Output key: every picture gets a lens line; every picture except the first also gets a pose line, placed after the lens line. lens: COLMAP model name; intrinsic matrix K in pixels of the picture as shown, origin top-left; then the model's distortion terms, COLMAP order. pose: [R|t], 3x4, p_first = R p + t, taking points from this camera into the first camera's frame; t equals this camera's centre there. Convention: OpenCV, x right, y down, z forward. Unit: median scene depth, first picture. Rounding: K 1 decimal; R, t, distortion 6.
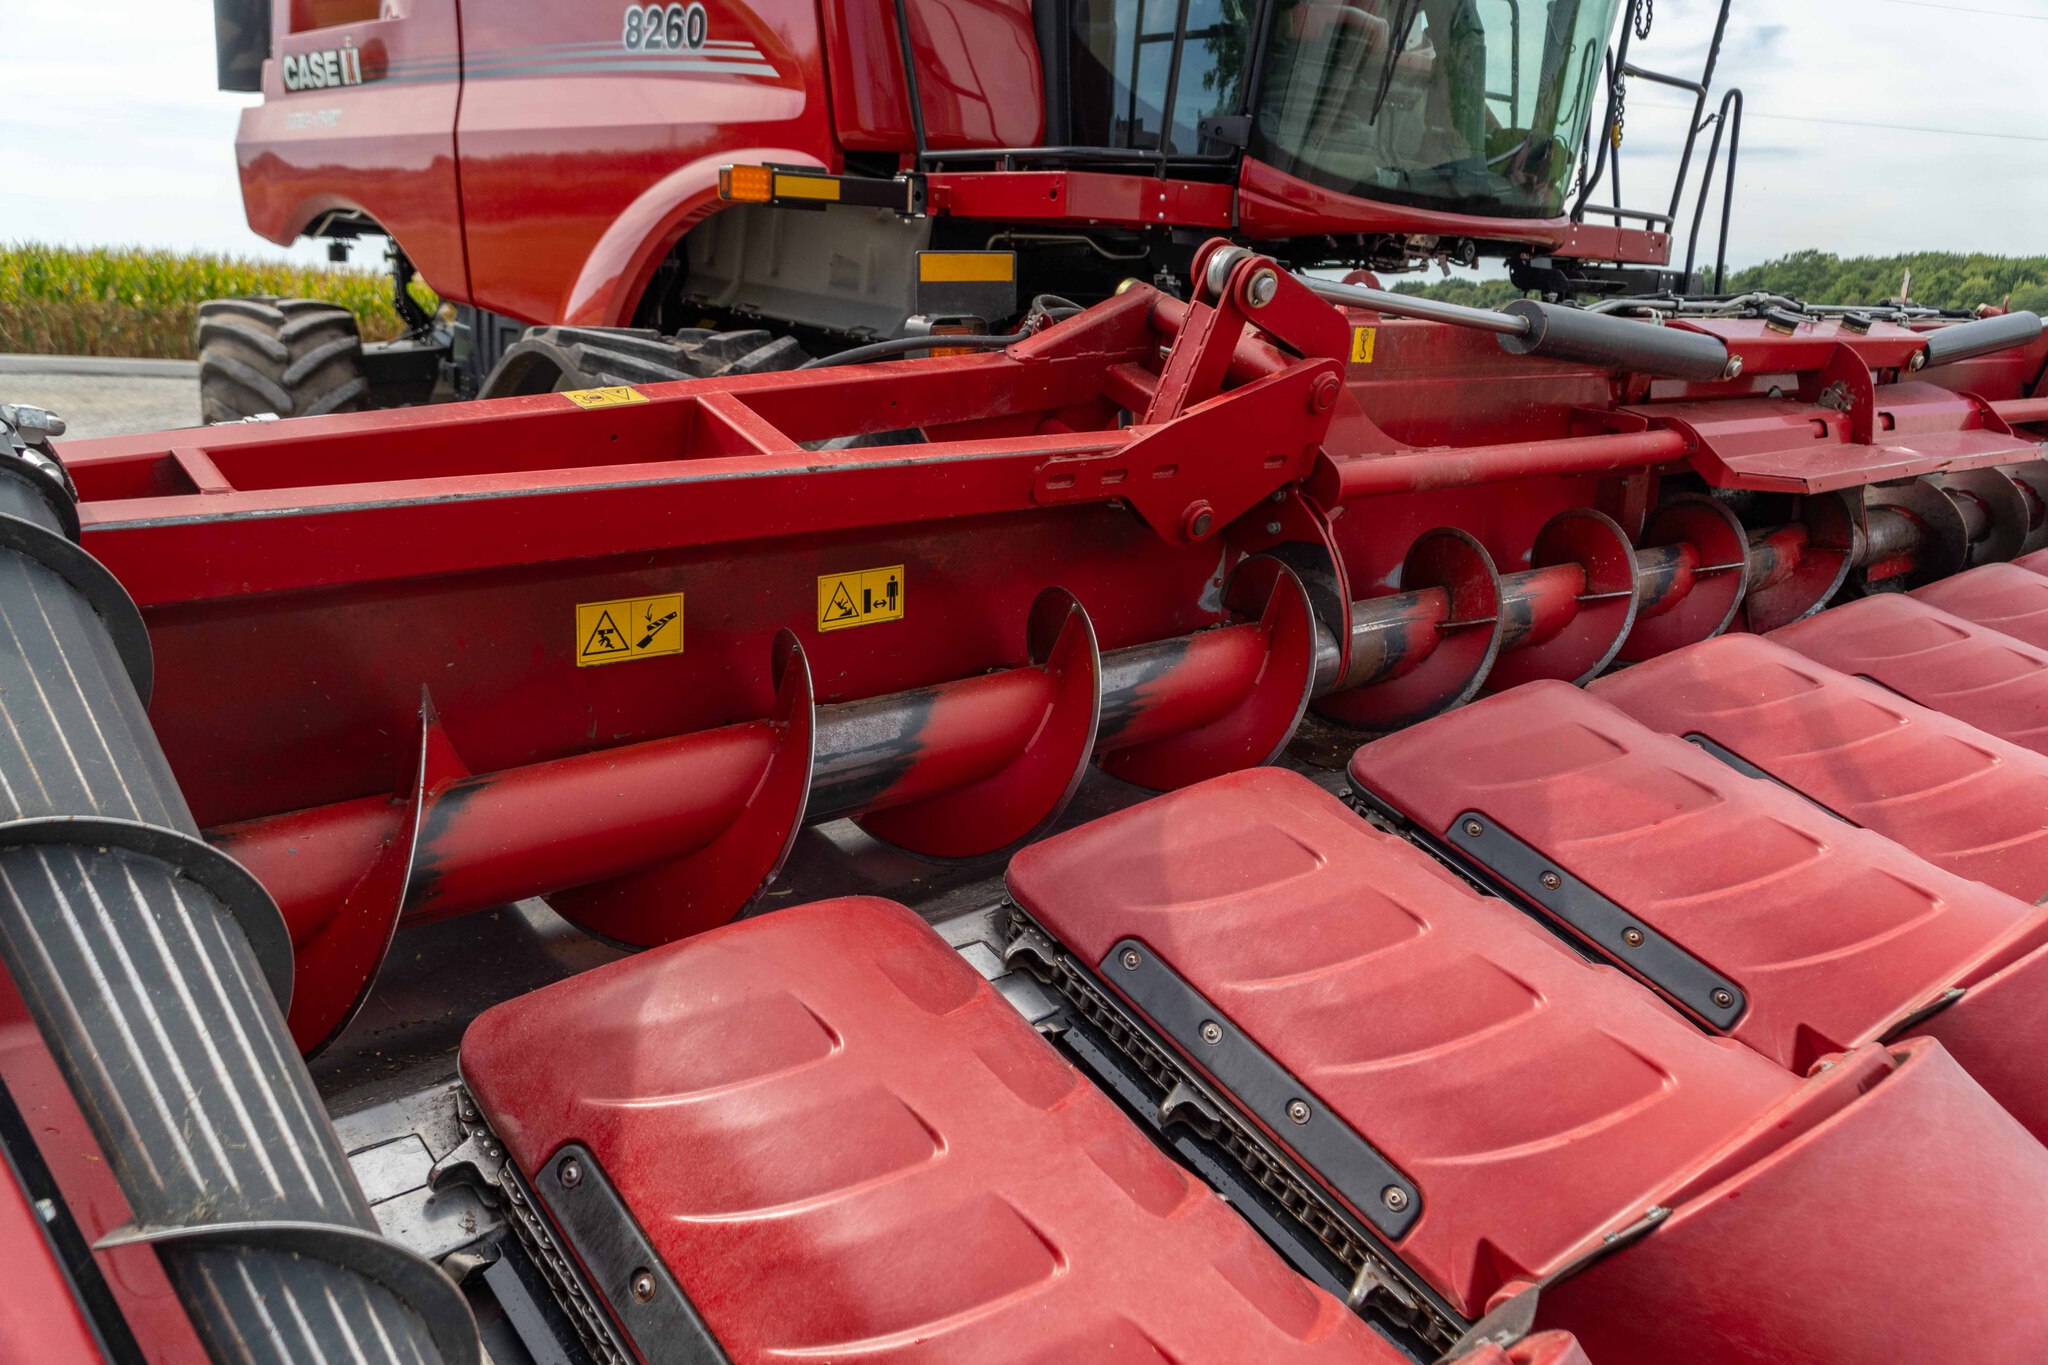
lens RADIAL K [[1613.1, 0, 1024.0], [0, 1613.1, 682.5], [0, 0, 1]] dist [0.001370, 0.007644]
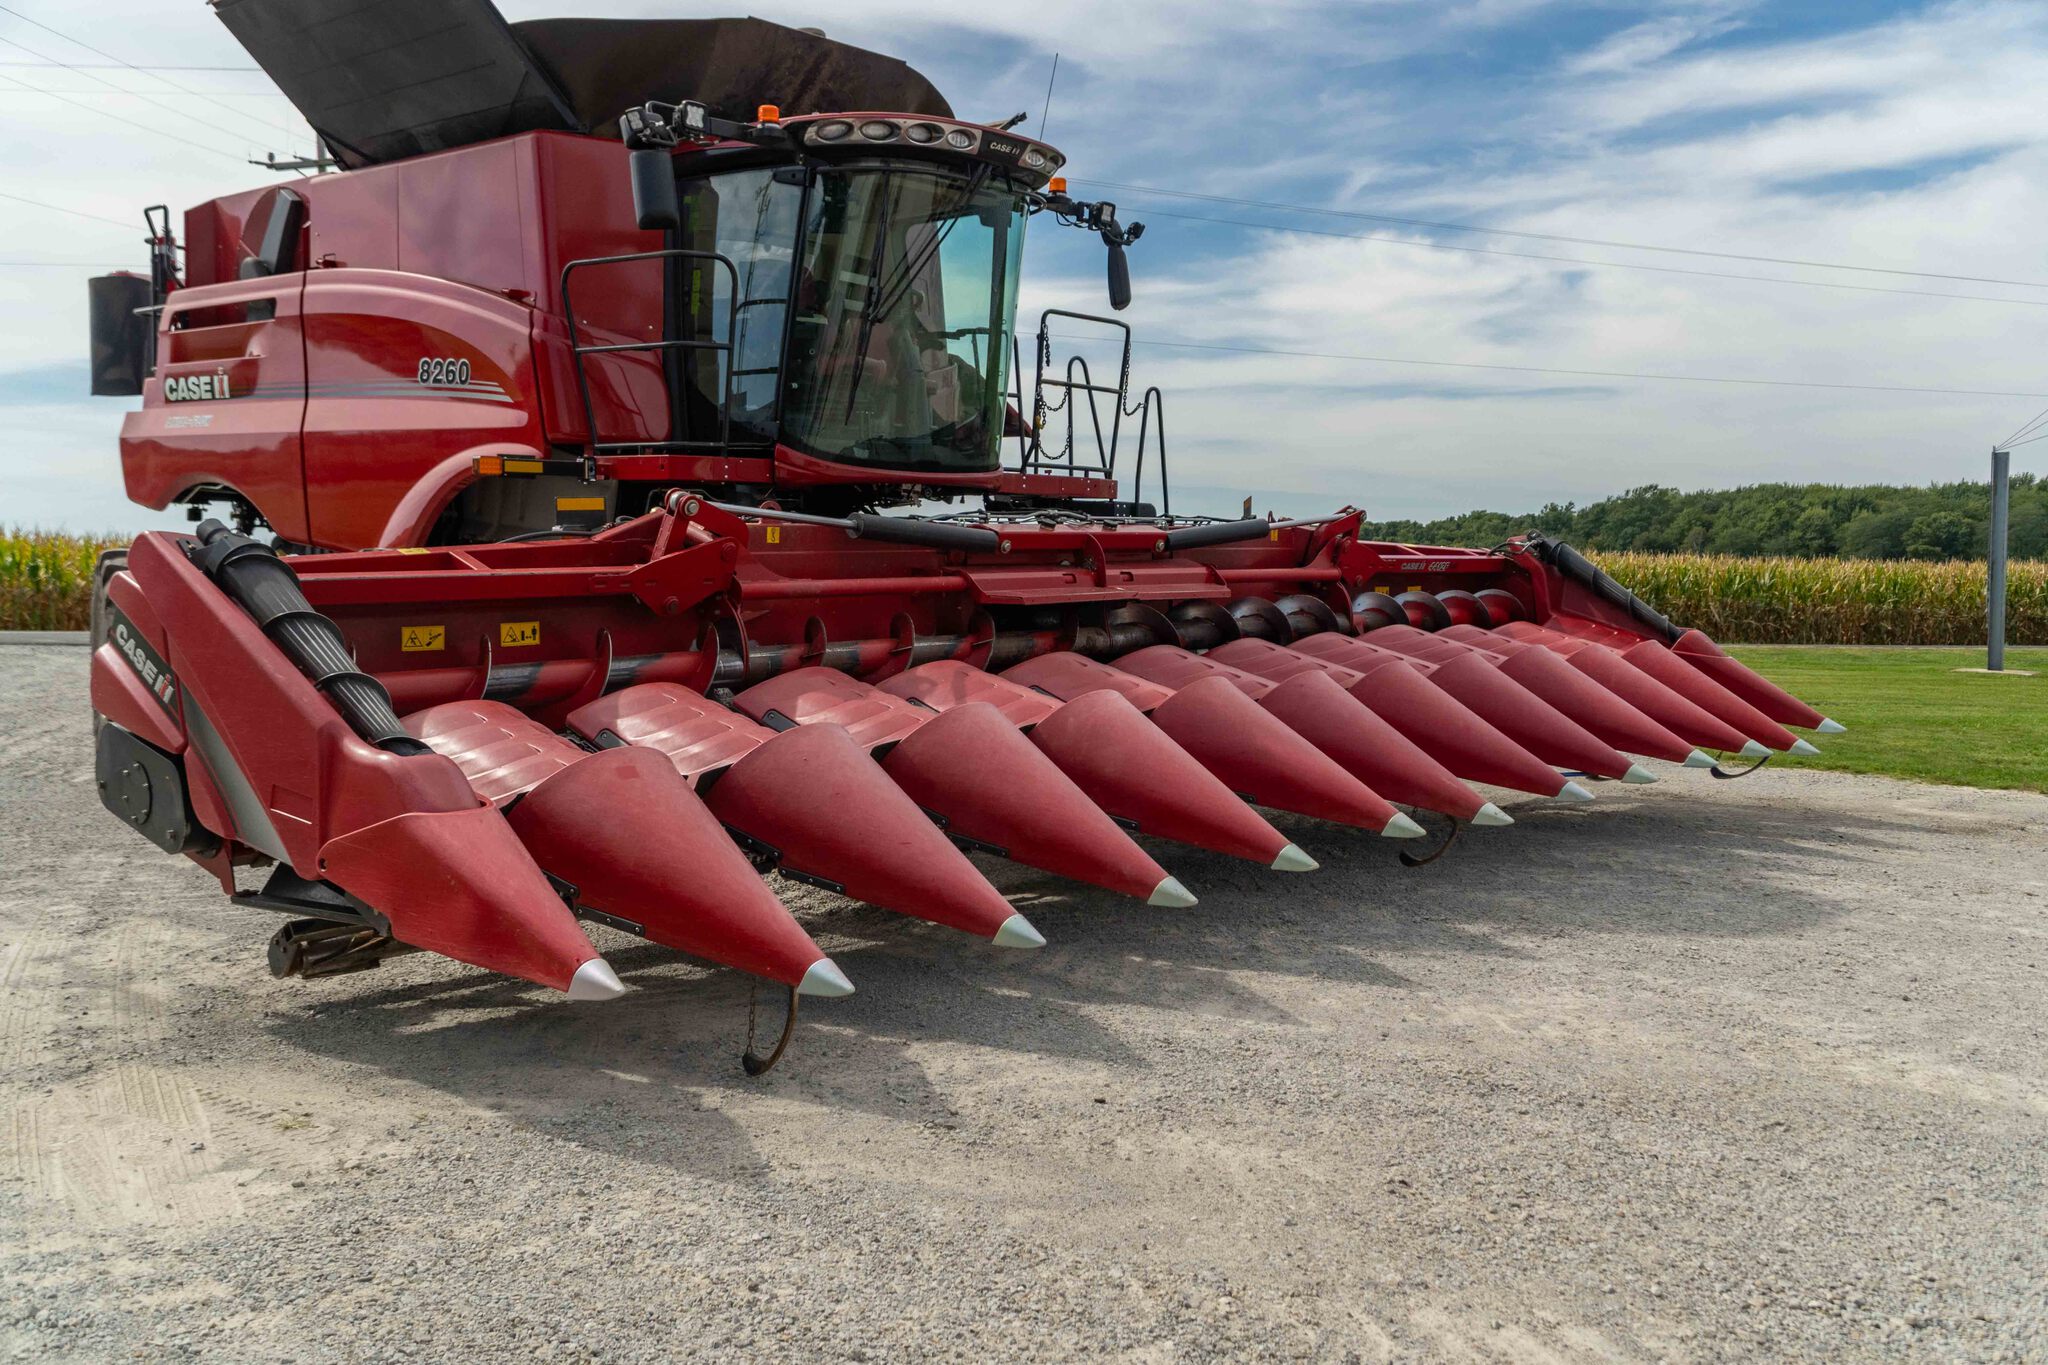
lens RADIAL K [[1835.4, 0, 1024.0], [0, 1835.4, 682.5], [0, 0, 1]] dist [0.042818, 0.008856]
pose [[0.996139, -0.033335, 0.081215, 0.167883], [0.046266, 0.985548, -0.162959, 0.198795], [-0.074609, 0.166087, 0.983285, -0.697541]]
